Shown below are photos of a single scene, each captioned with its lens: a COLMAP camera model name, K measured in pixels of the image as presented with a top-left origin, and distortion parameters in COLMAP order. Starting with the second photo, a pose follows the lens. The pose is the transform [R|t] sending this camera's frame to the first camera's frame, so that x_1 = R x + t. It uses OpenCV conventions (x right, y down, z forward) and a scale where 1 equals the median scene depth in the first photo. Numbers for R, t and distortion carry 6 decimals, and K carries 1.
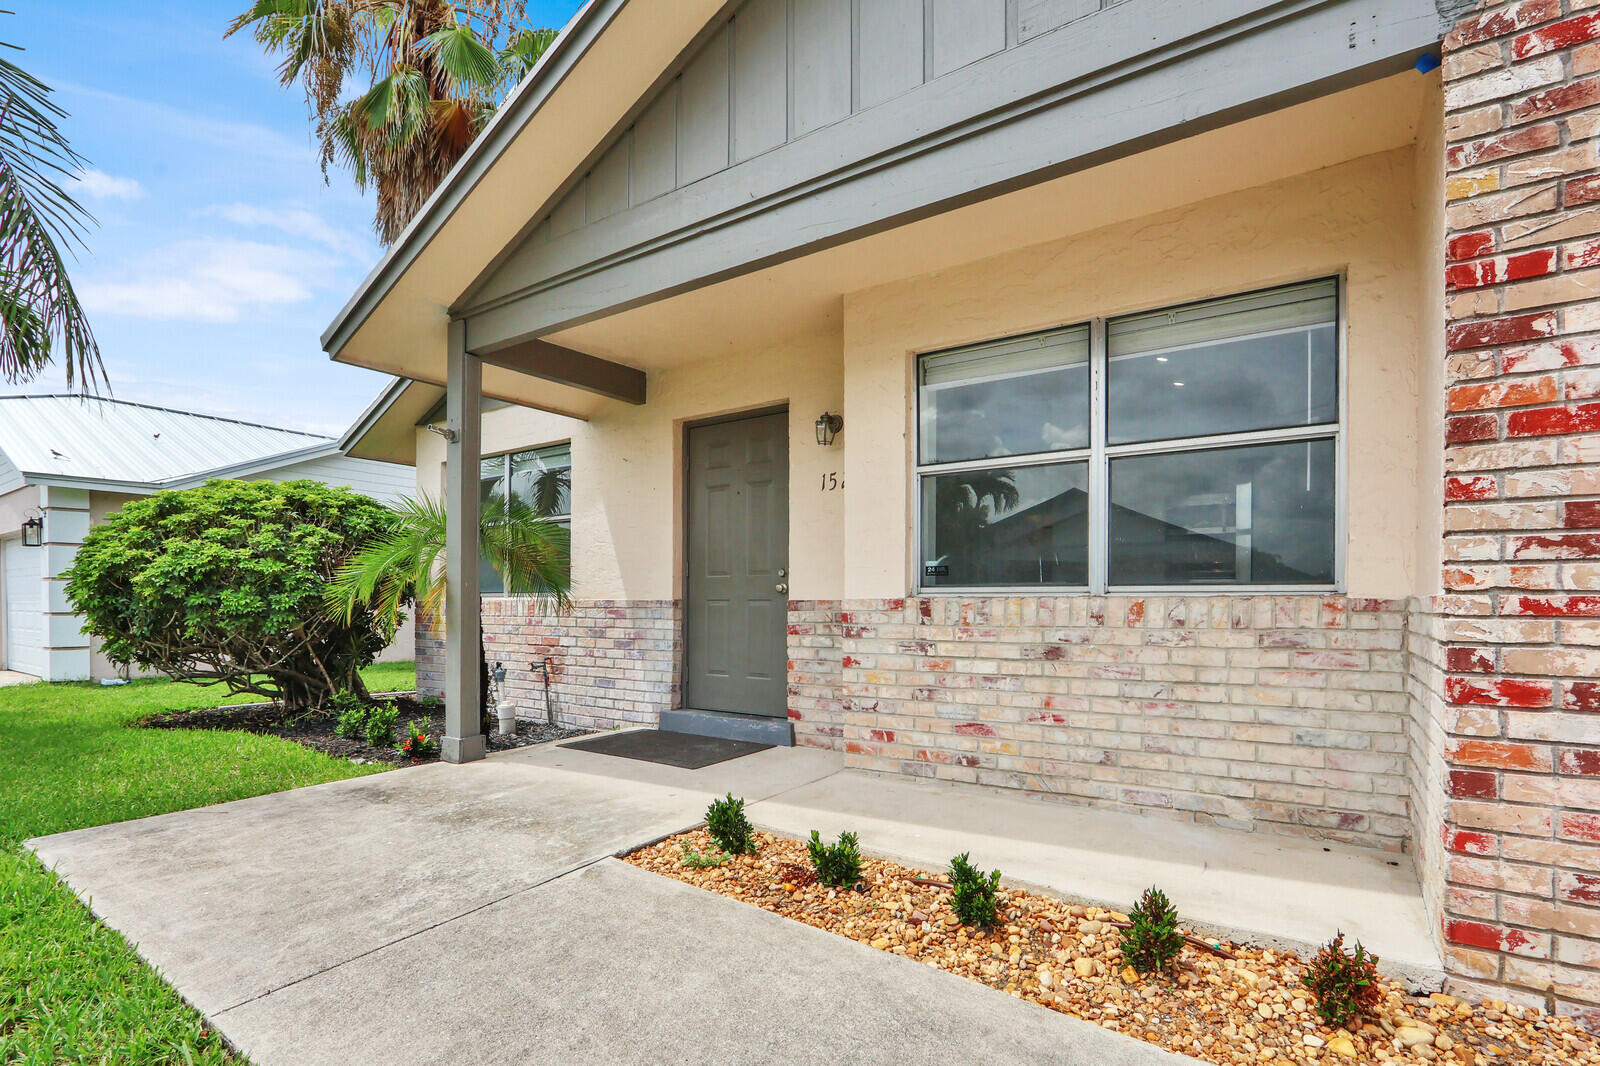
lens RADIAL K [[764.7, 0, 803.1], [0, 764.7, 609.5], [0, 0, 1]] dist [-0.003341, -0.000443]
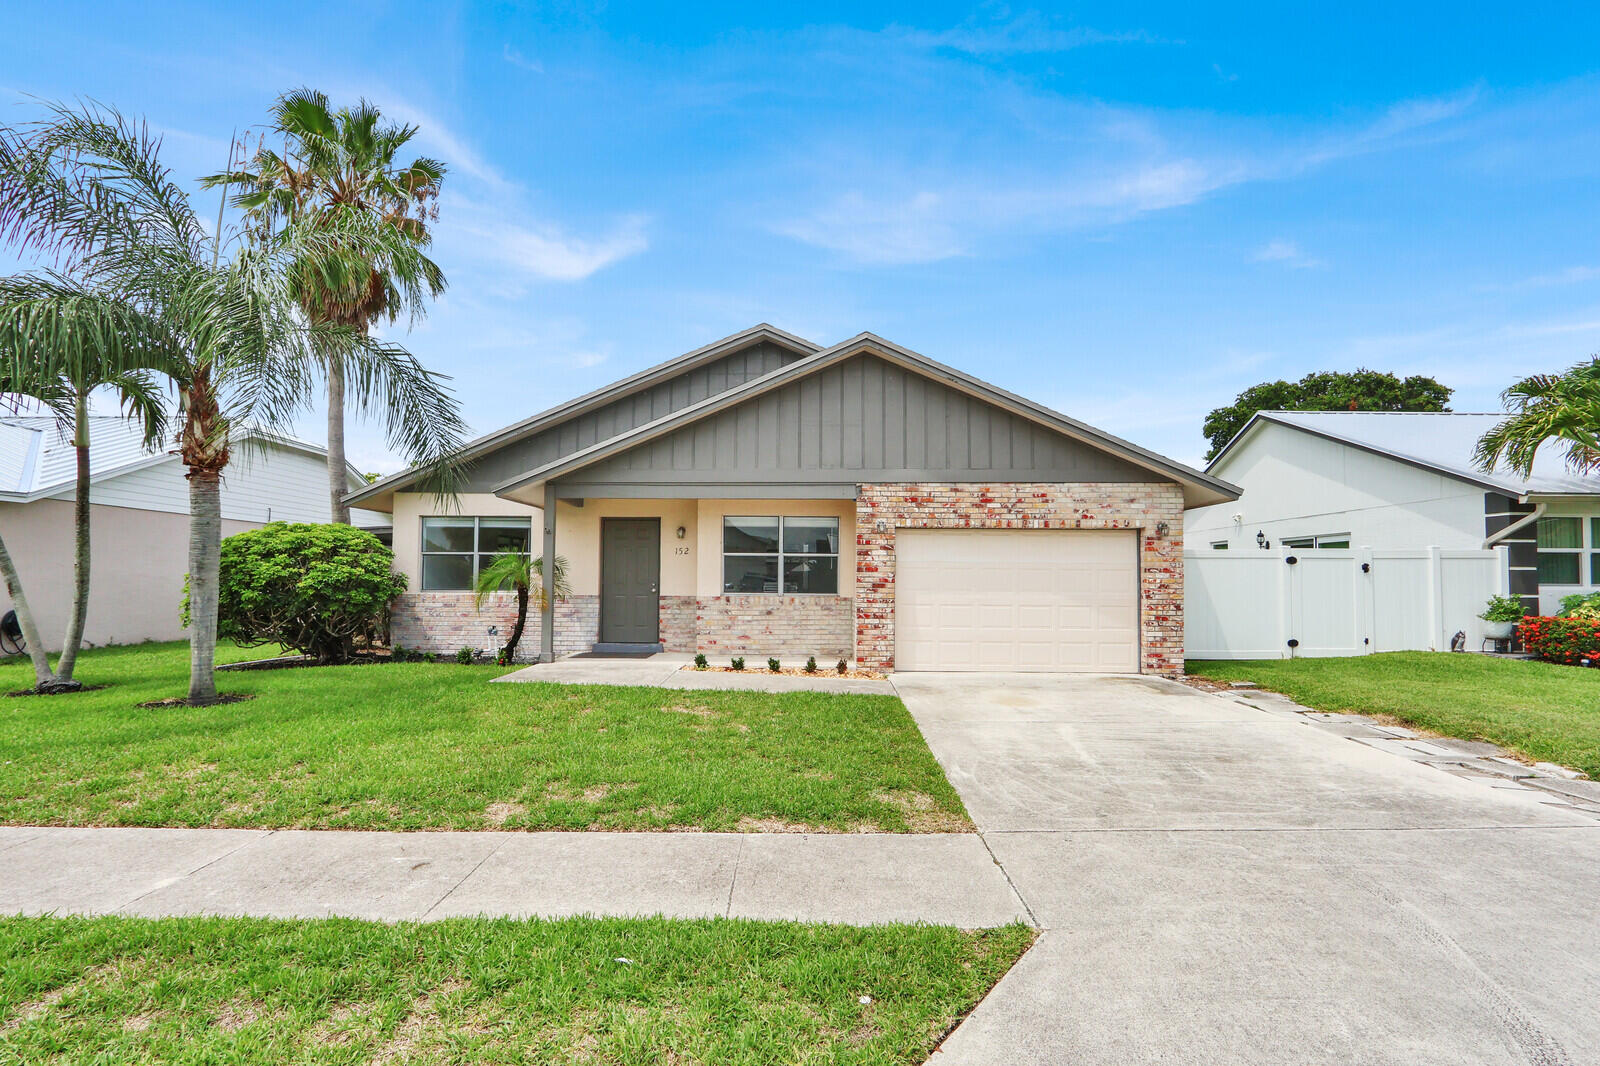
lens RADIAL K [[767.3, 0, 799.5], [0, 767.3, 584.5], [0, 0, 1]] dist [-0.014967, 0.000325]
pose [[0.829616, 0.000963, 0.558333, -1.331723], [-0.000707, 1.000000, -0.000674, -0.060133], [-0.558334, 0.000165, 0.829617, -1.728857]]
